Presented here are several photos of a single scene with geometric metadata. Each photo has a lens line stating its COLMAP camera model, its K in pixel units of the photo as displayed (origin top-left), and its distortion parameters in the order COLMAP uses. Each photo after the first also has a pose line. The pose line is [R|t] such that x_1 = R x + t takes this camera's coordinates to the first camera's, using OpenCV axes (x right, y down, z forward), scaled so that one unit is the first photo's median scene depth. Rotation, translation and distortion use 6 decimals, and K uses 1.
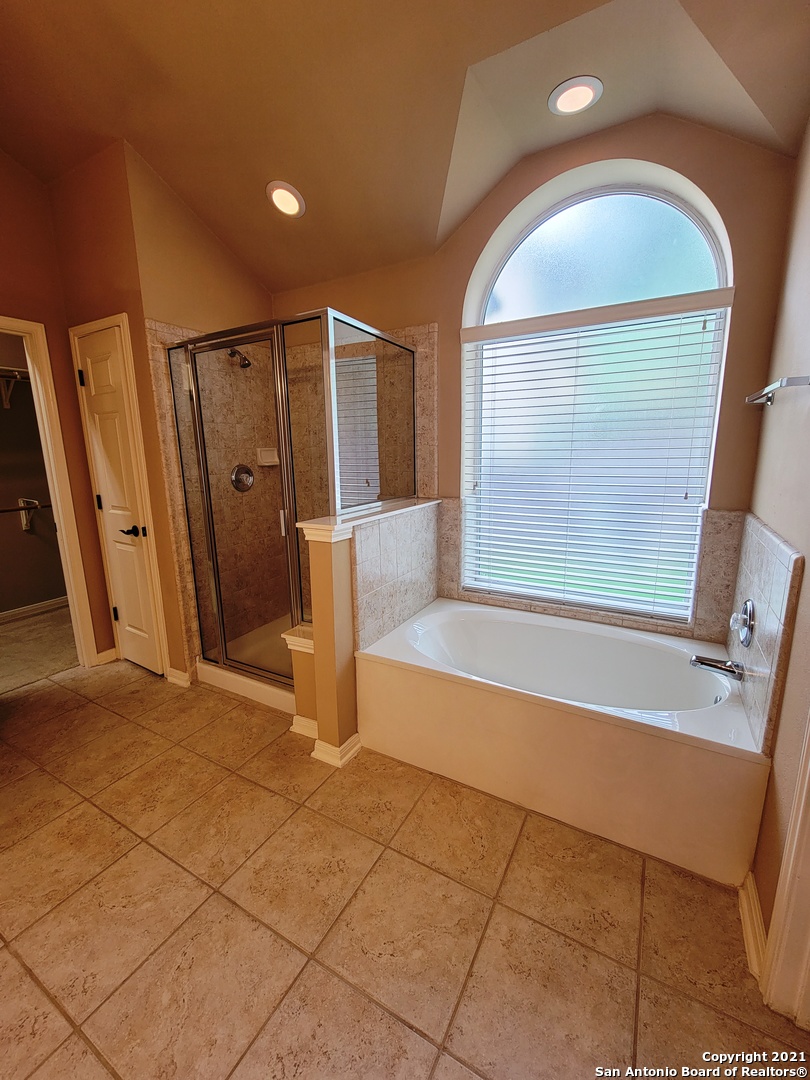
lens RADIAL K [[441.2, 0, 405.7], [0, 441.2, 536.3], [0, 0, 1]] dist [0.000366, -0.001992]
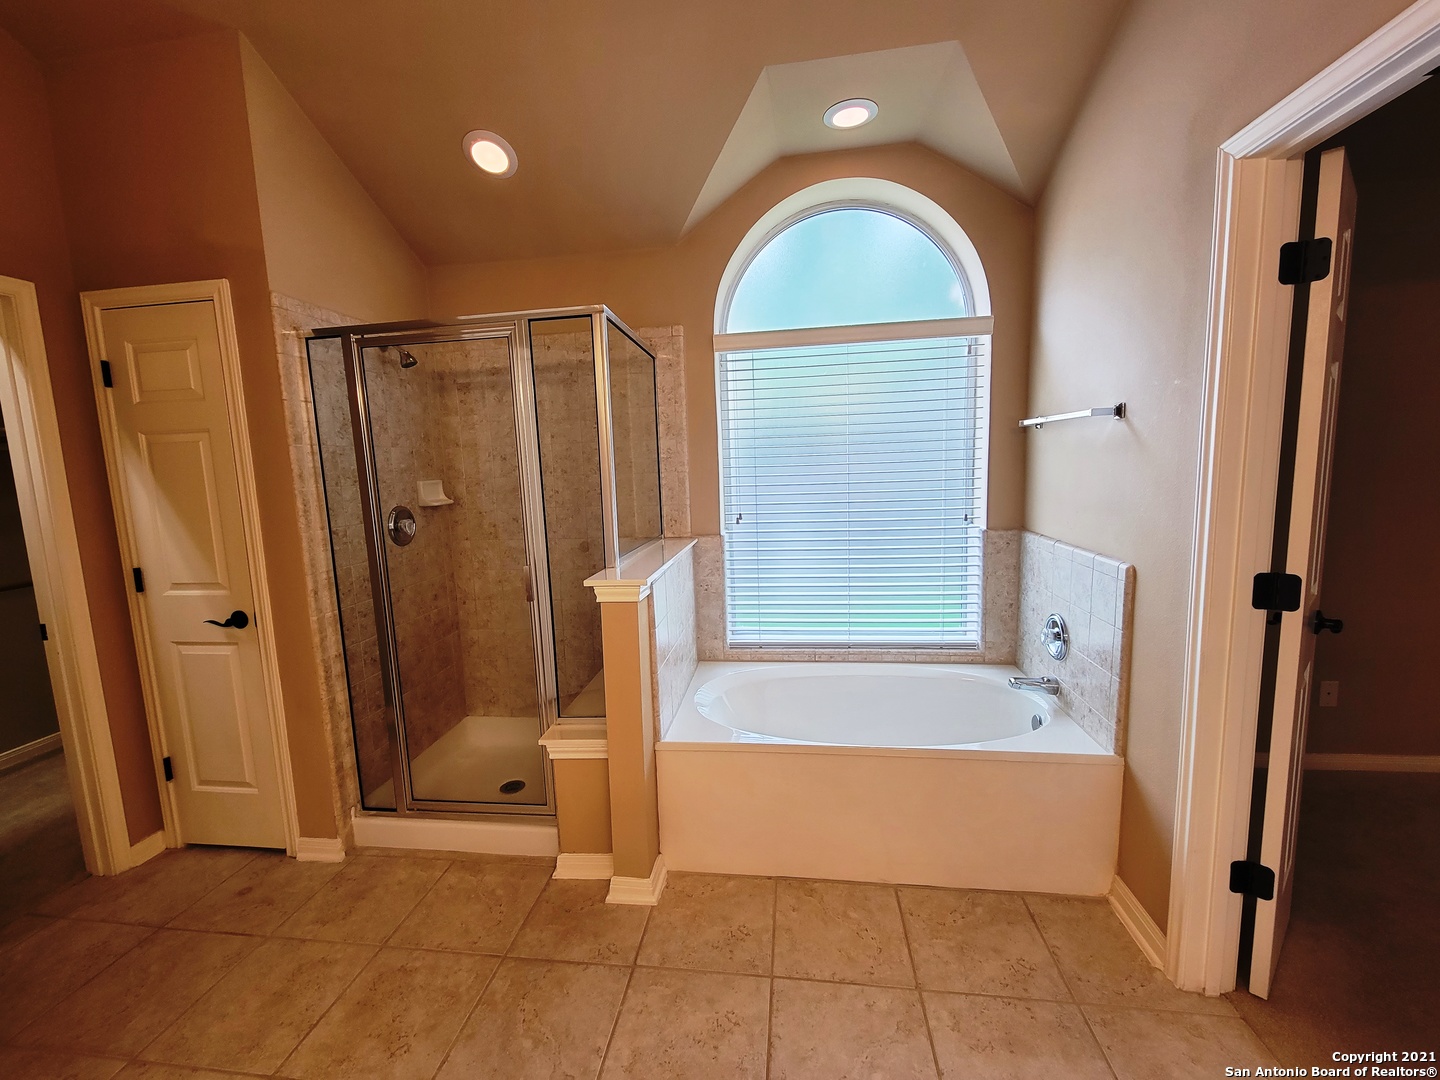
lens RADIAL K [[588.2, 0, 712.1], [0, 588.2, 539.6], [0, 0, 1]] dist [0.000366, -0.001992]
pose [[0.929666, -0.065797, 0.362479, -0.379895], [0.093653, 0.993807, -0.059801, -0.018135], [-0.356300, 0.089542, 0.930071, -0.009801]]
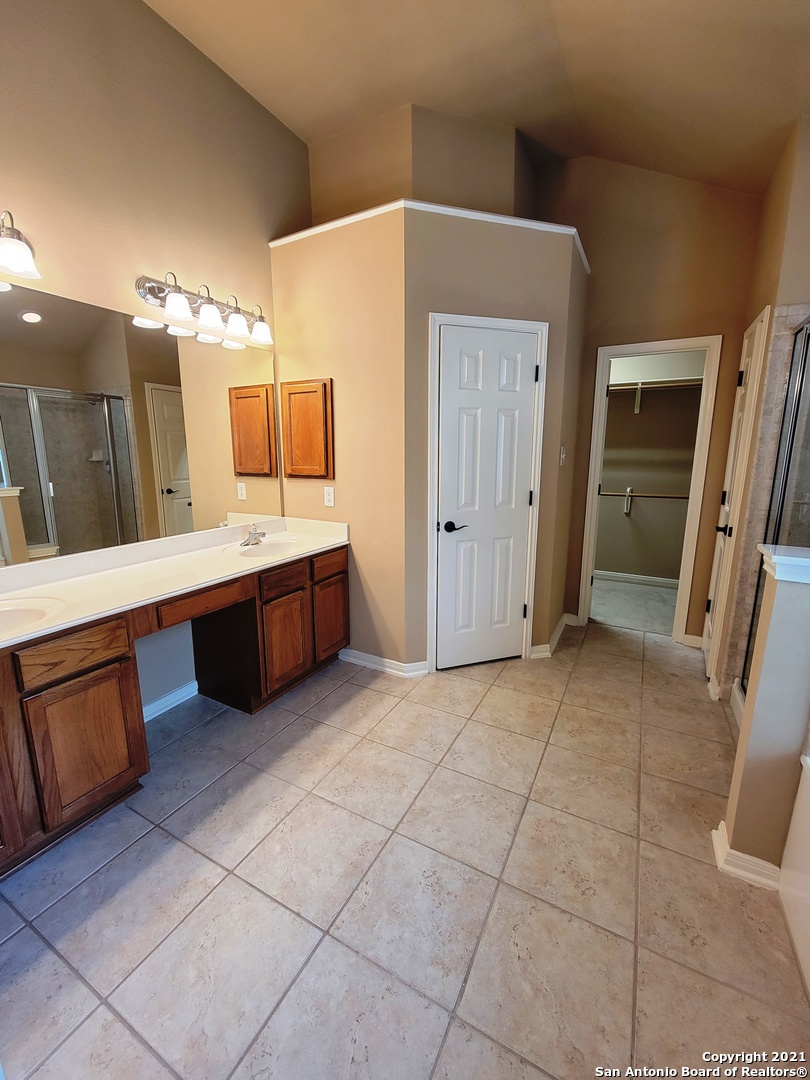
lens RADIAL K [[441.2, 0, 407.2], [0, 441.2, 535.2], [0, 0, 1]] dist [0.000366, -0.001992]
pose [[0.019591, 0.202345, -0.979118, 0.469618], [-0.197419, 0.960808, 0.194611, -0.069701], [0.980123, 0.189484, 0.058770, 0.323237]]
